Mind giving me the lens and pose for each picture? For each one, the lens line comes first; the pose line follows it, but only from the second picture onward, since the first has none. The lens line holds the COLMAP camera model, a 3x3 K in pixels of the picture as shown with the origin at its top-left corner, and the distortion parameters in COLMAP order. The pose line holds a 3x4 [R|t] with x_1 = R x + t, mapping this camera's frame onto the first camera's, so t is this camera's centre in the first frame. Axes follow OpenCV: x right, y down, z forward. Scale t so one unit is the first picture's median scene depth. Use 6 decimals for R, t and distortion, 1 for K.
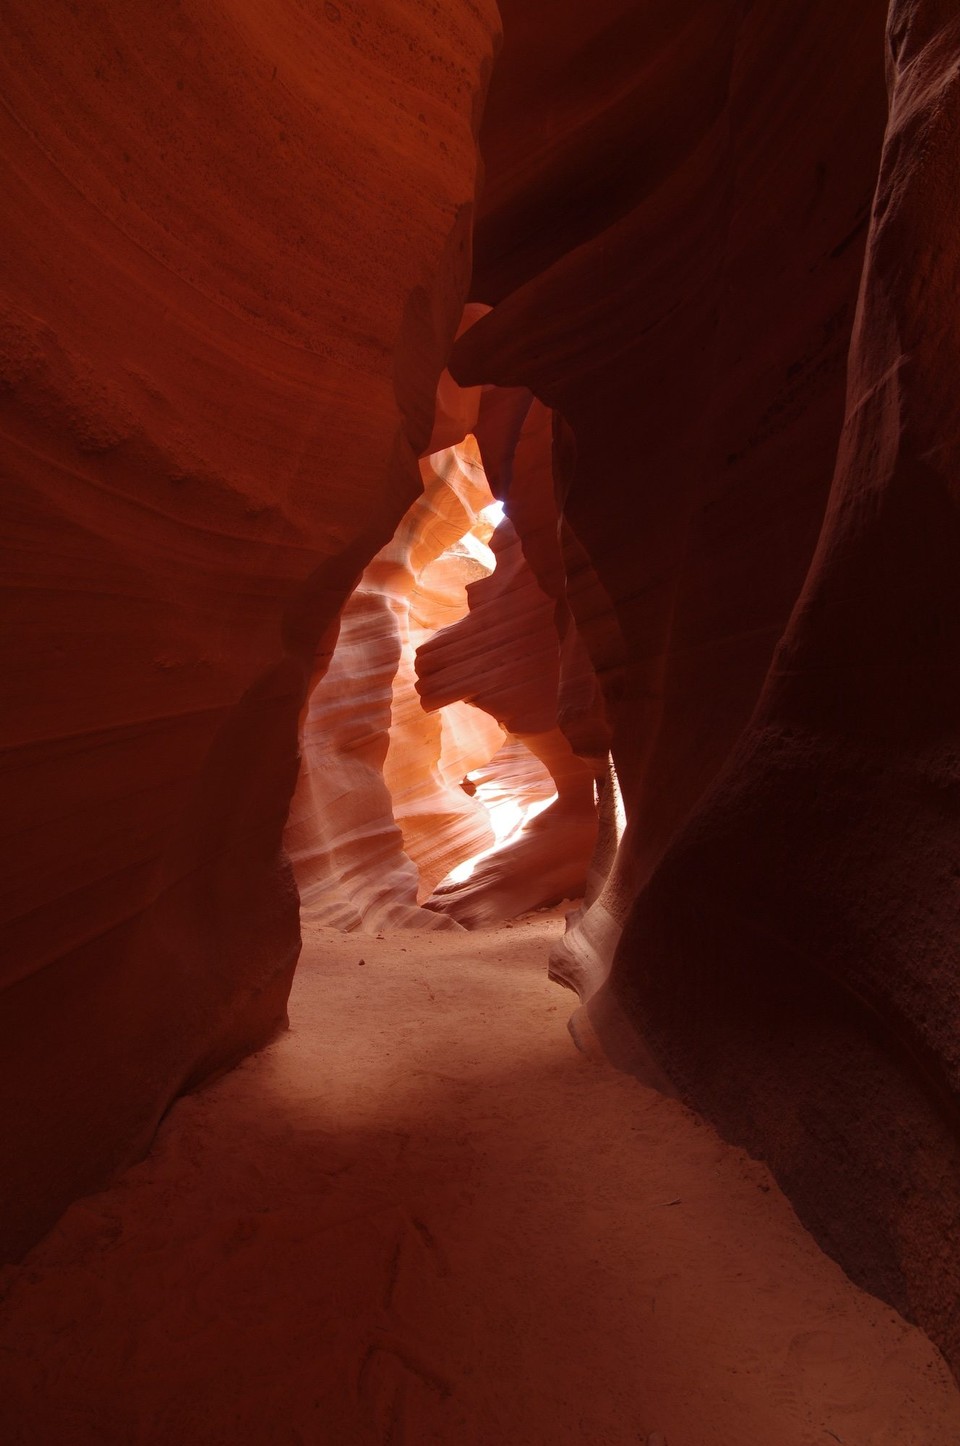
lens RADIAL K [[655.0, 0, 480.2], [0, 655.0, 695.4], [0, 0, 1]] dist [0.000585, -0.010976]
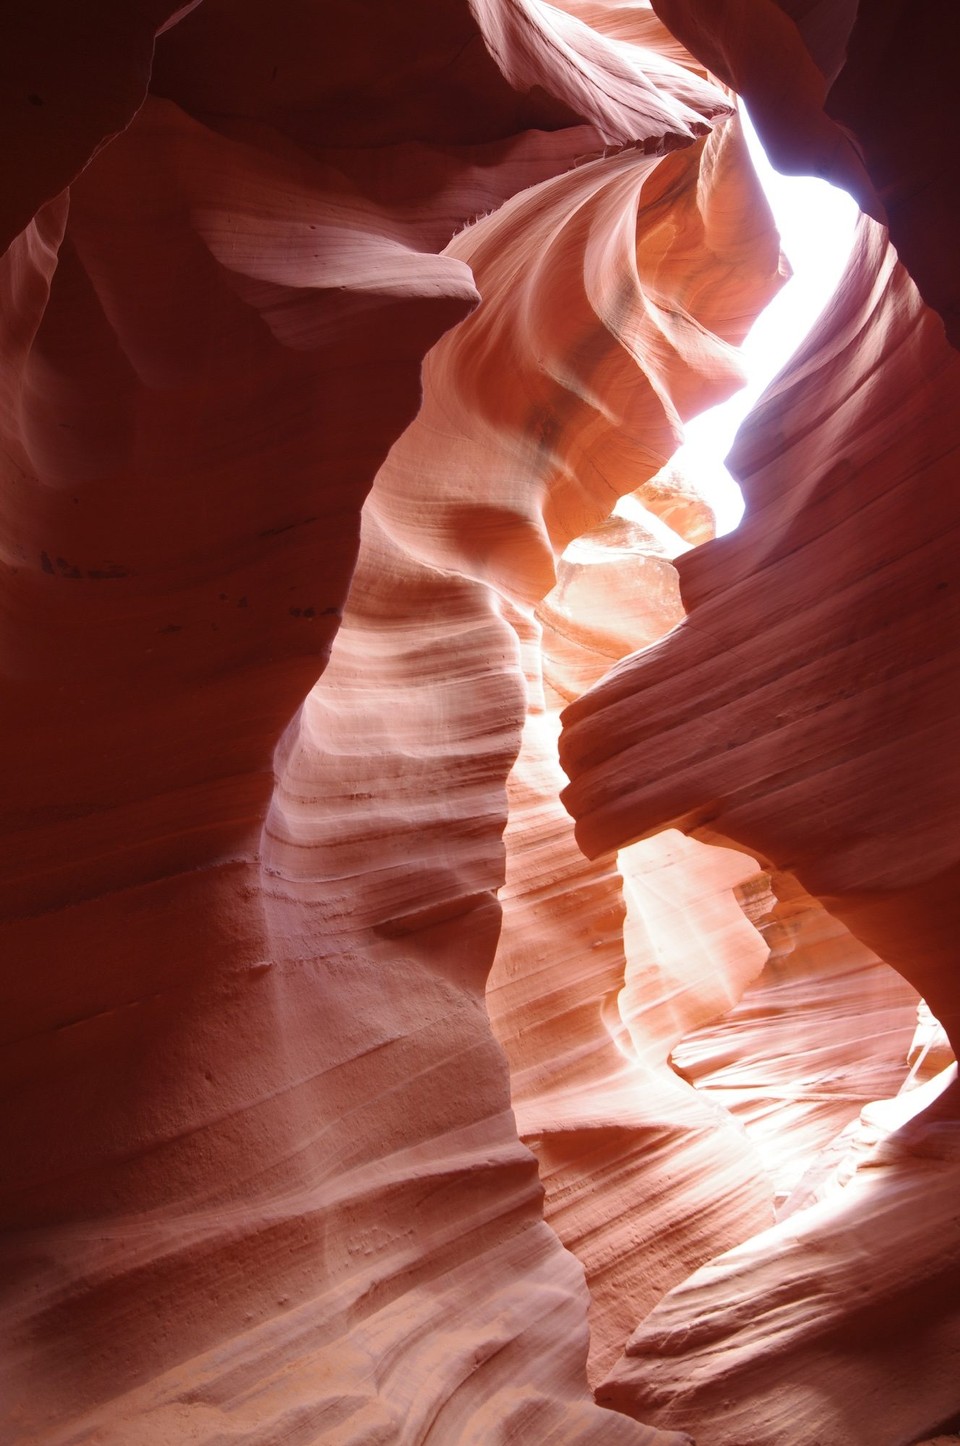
lens RADIAL K [[1069.4, 0, 480.0], [0, 1069.4, 723.0], [0, 0, 1]] dist [0.002718, 0.005436]
pose [[0.987038, -0.043081, -0.154596, -0.044946], [0.009419, 0.977186, -0.212175, 0.086895], [0.160210, 0.207969, 0.964926, 0.338590]]
